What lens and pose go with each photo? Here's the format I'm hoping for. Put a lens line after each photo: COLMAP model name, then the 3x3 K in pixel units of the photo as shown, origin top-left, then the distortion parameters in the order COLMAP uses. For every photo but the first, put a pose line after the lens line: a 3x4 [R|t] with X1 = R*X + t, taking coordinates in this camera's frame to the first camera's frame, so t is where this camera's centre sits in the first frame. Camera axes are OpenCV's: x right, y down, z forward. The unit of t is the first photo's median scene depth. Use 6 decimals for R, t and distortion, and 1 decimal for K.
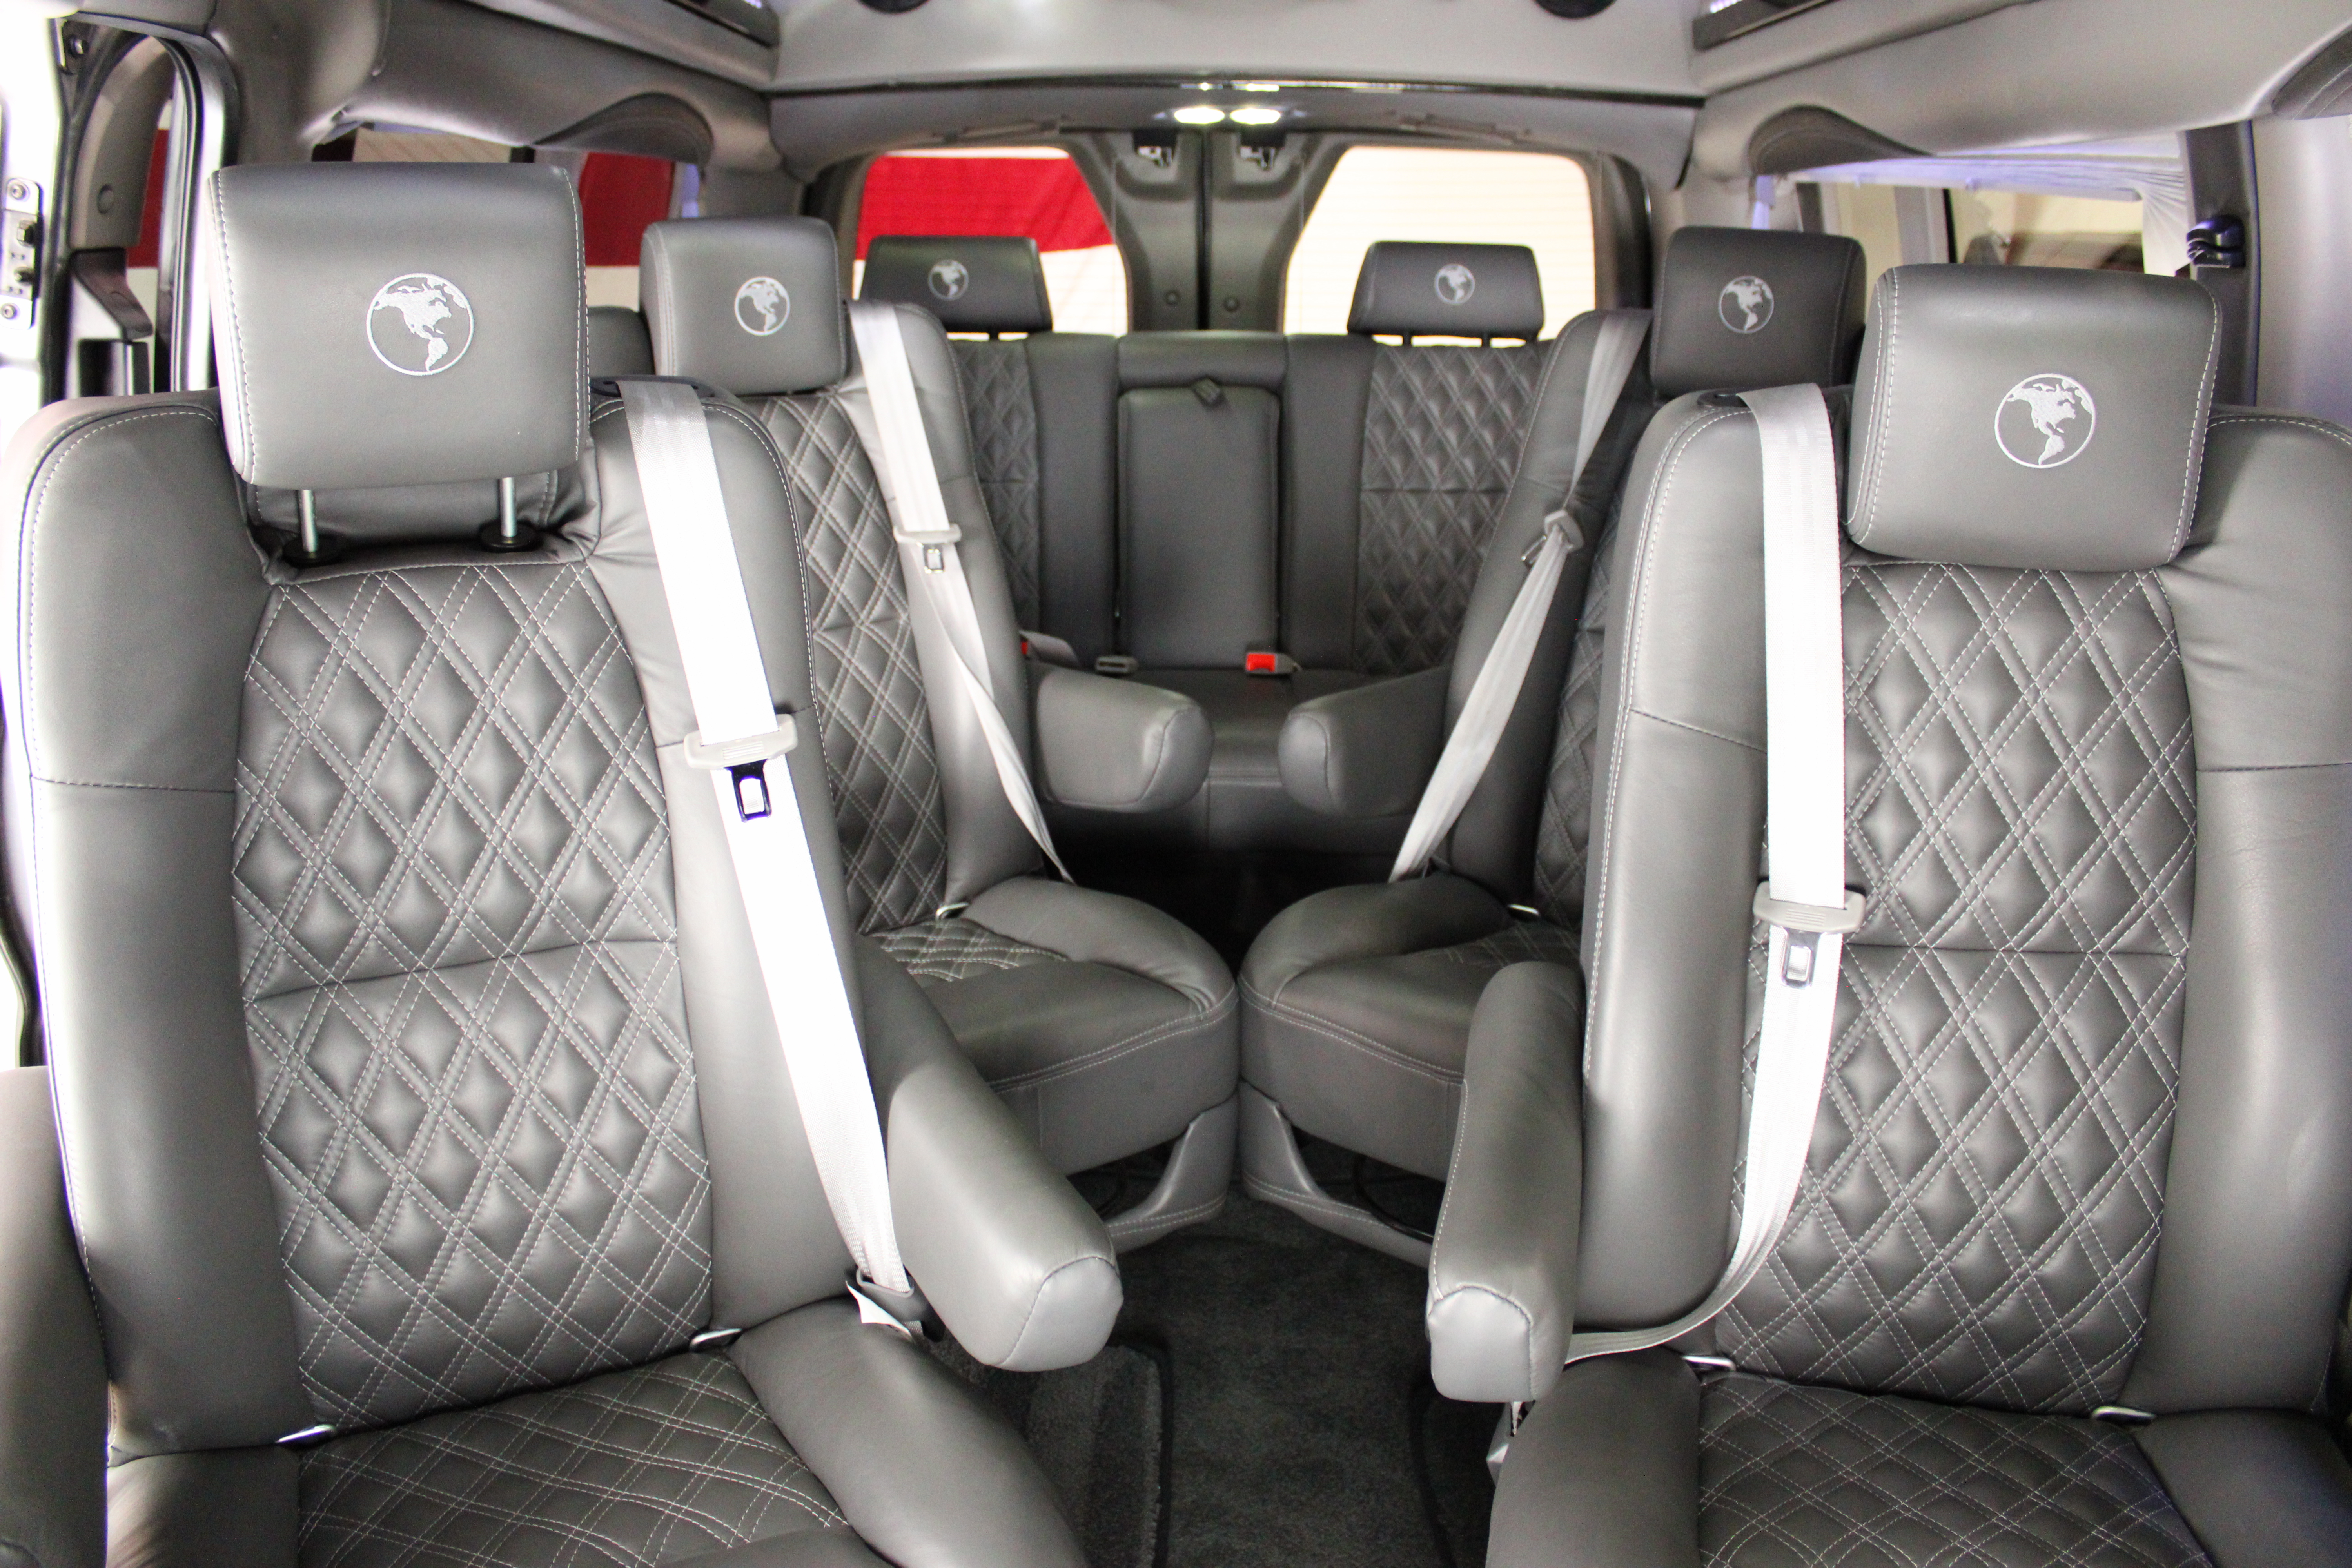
lens RADIAL K [[2021.6, 0, 1186.2], [0, 2021.6, 798.9], [0, 0, 1]] dist [-0.145943, 0.109134]
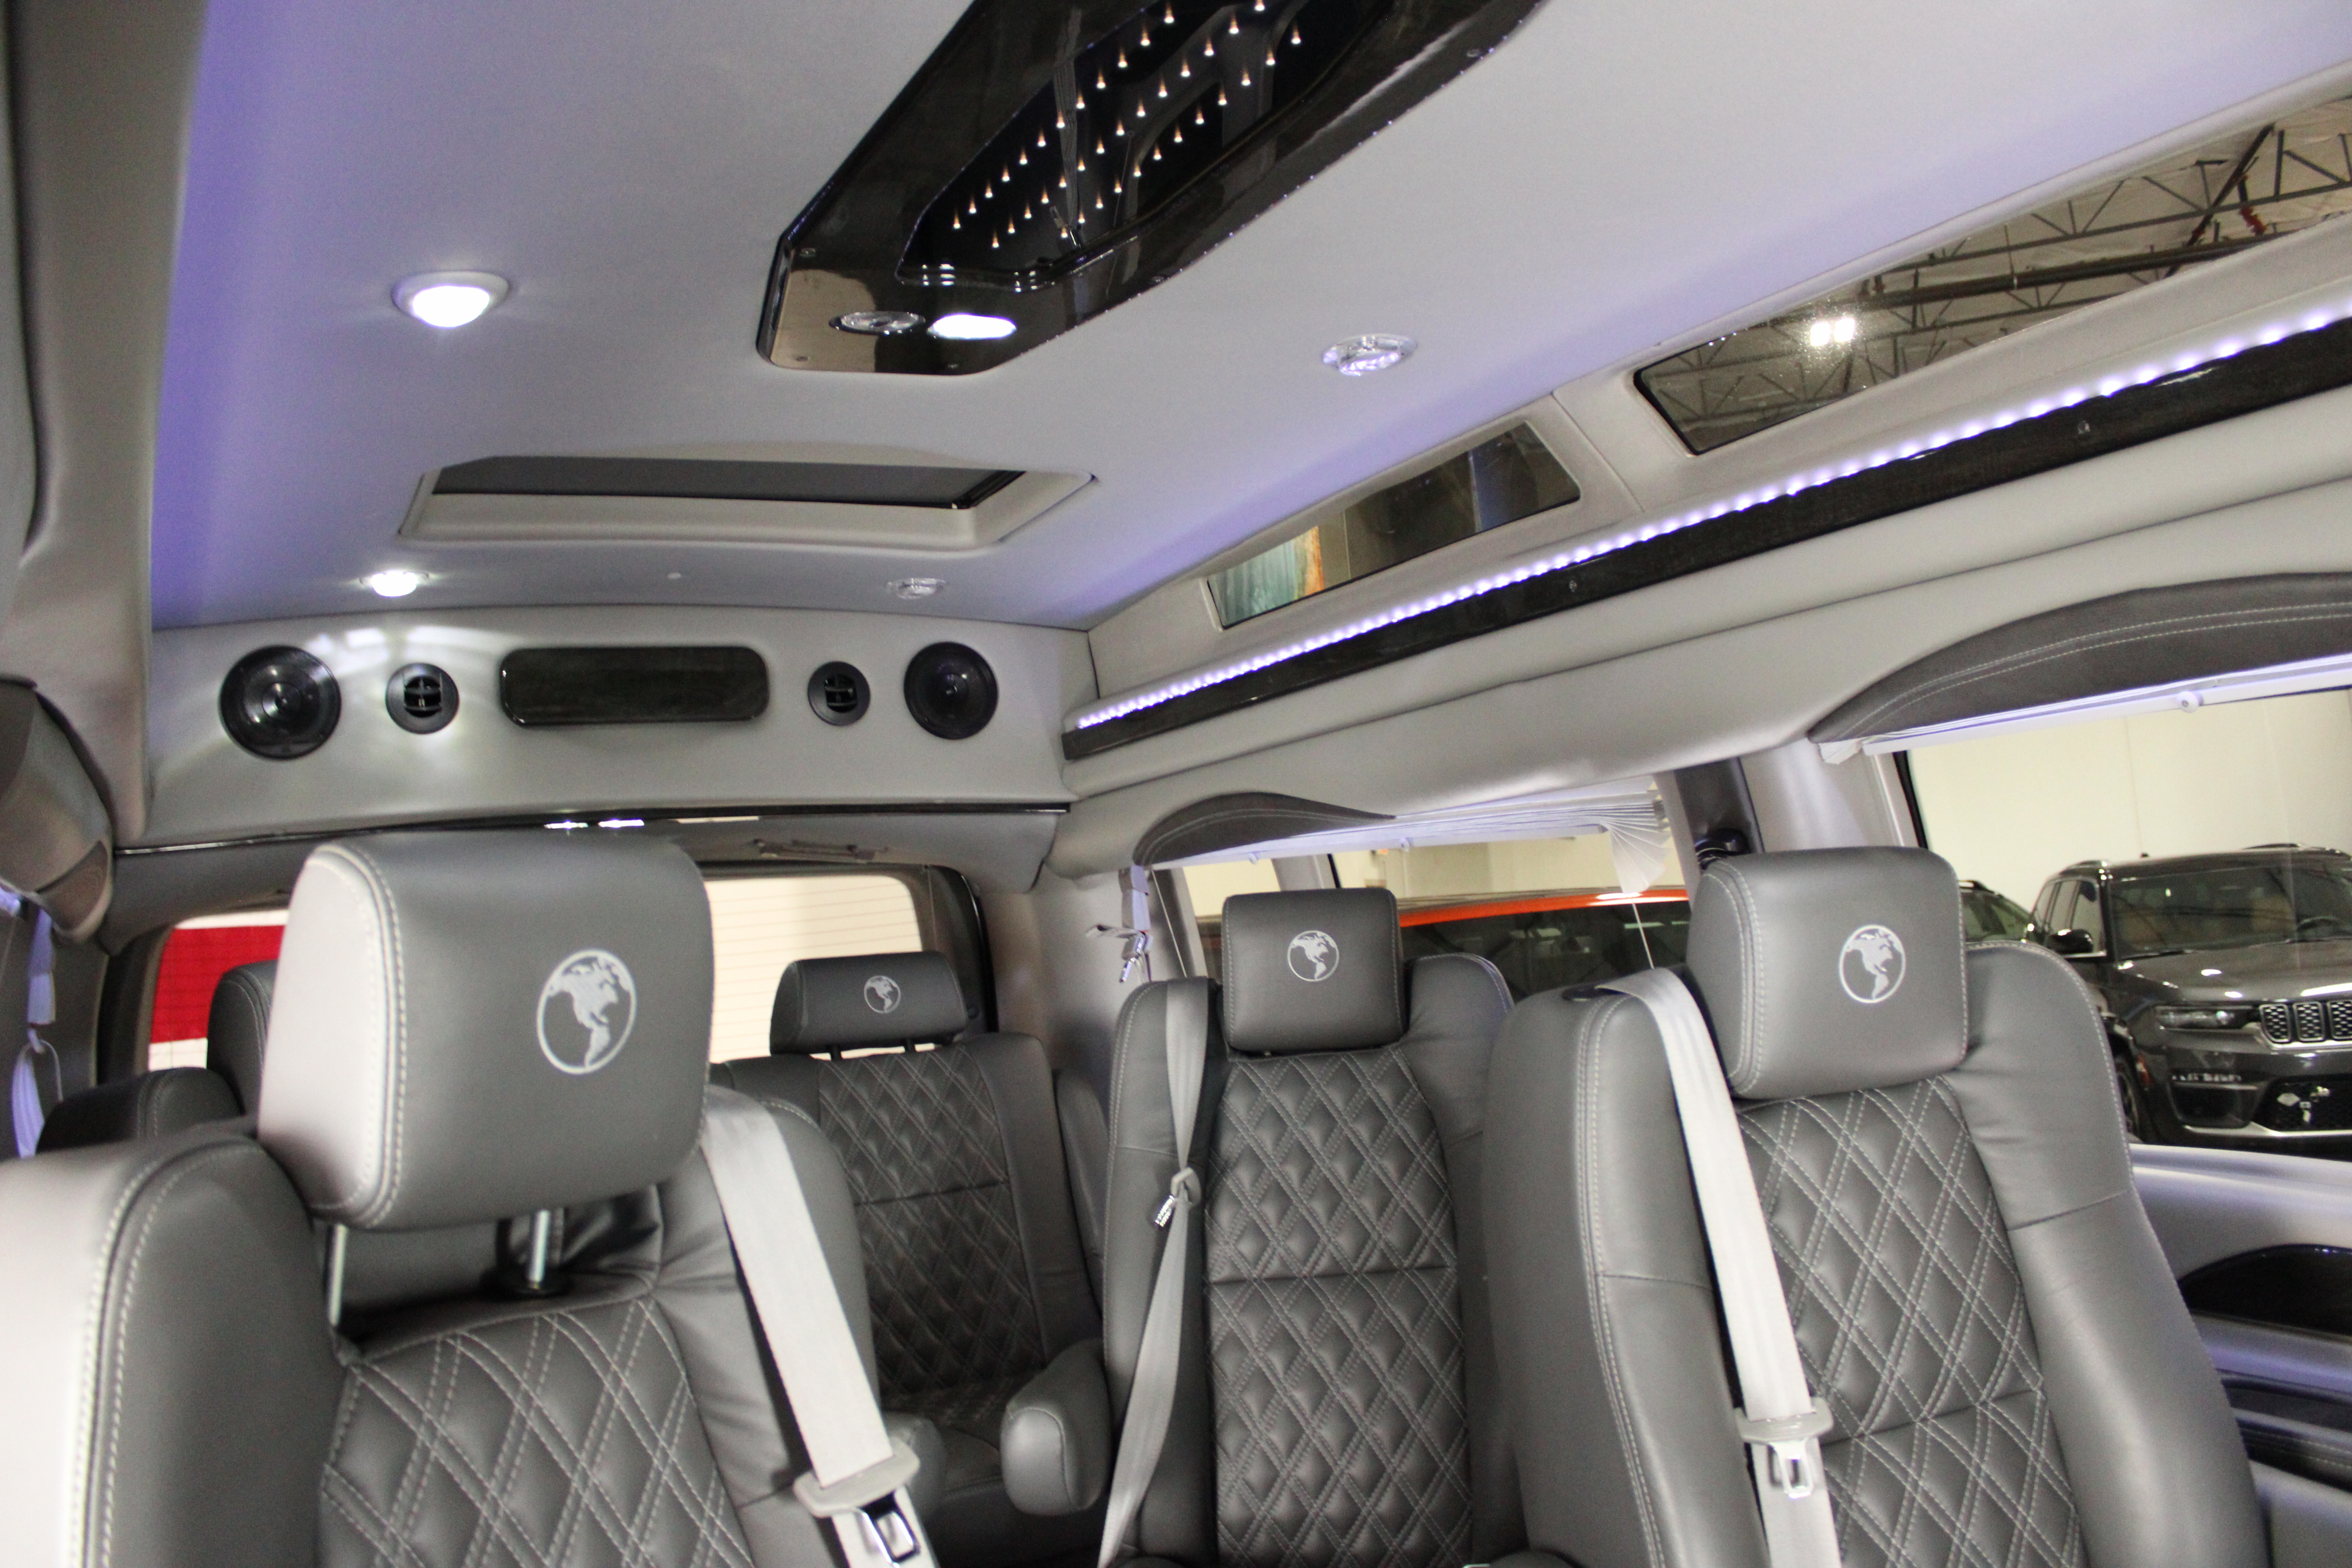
lens RADIAL K [[2021.6, 0, 1123.7], [0, 2021.6, 772.8], [0, 0, 1]] dist [-0.145943, 0.109134]
pose [[0.866701, -0.037180, 0.497440, -0.499061], [0.223906, 0.920110, -0.321346, -0.006861], [-0.445752, 0.389891, 0.805786, 0.137149]]
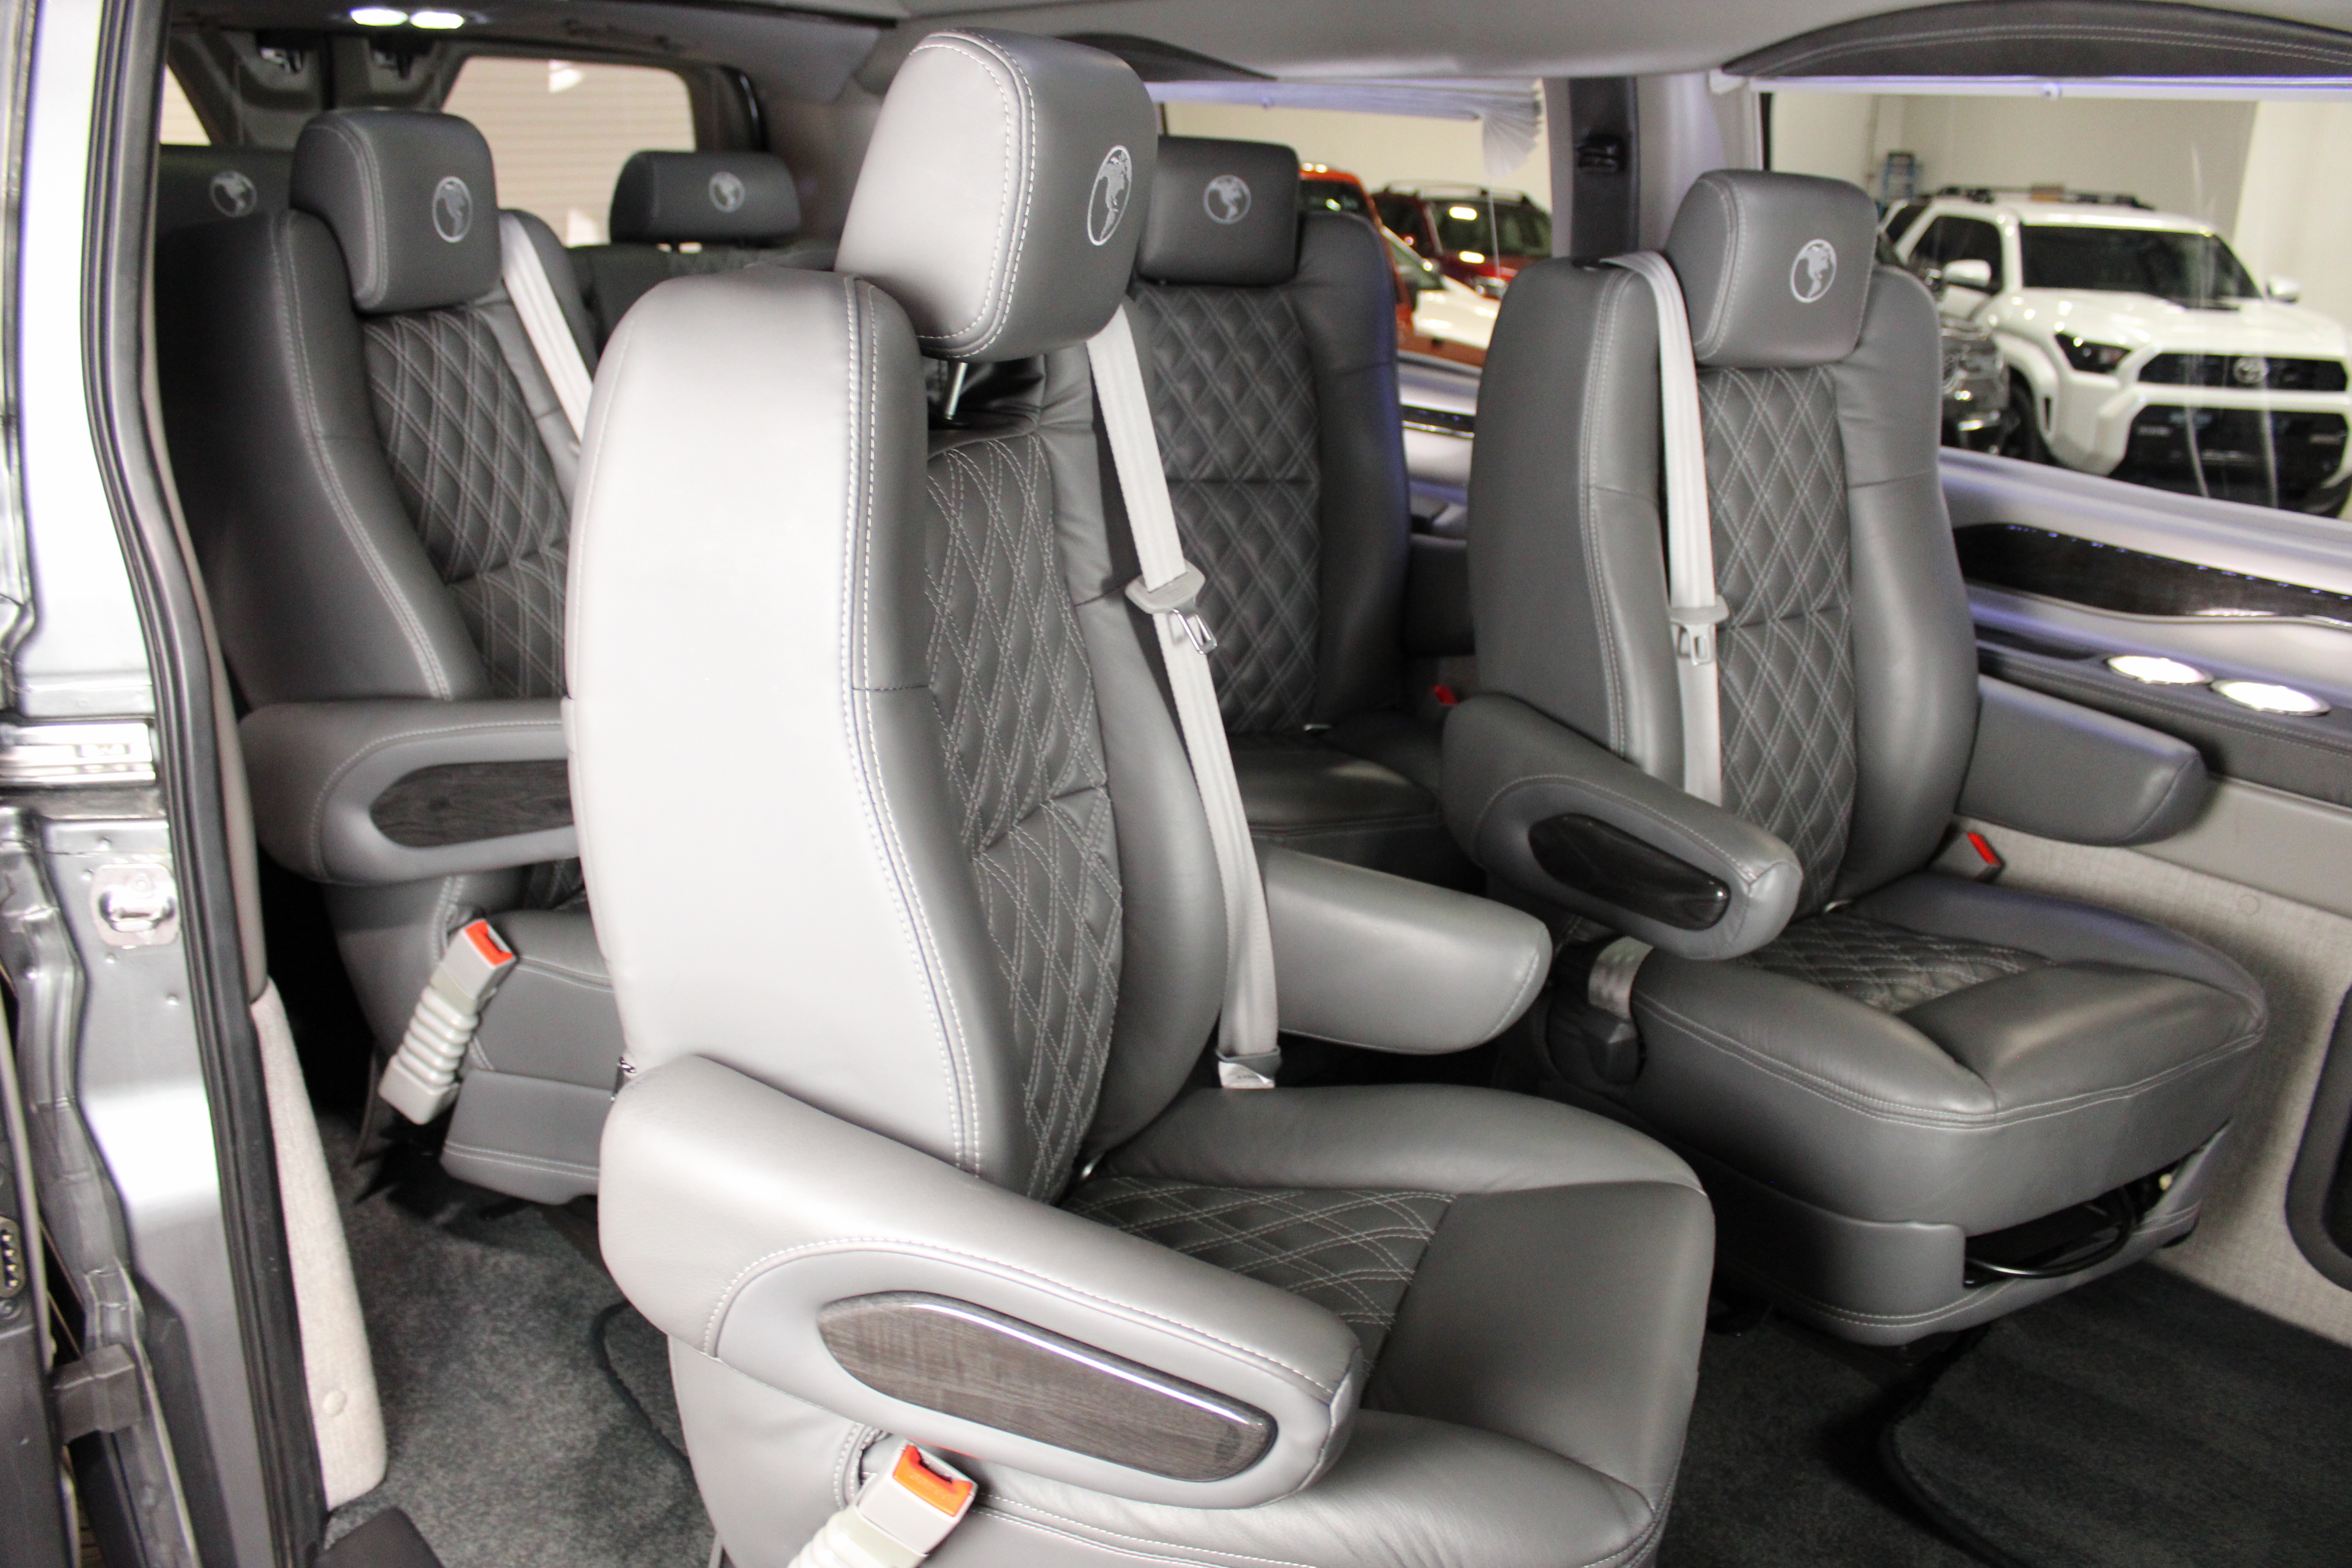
lens RADIAL K [[2021.6, 0, 1166.9], [0, 2021.6, 825.4], [0, 0, 1]] dist [-0.145943, 0.109134]
pose [[0.709844, -0.206236, 0.673489, -0.926206], [0.173025, 0.977932, 0.117098, -0.027841], [-0.682776, 0.033409, 0.729863, 0.183909]]
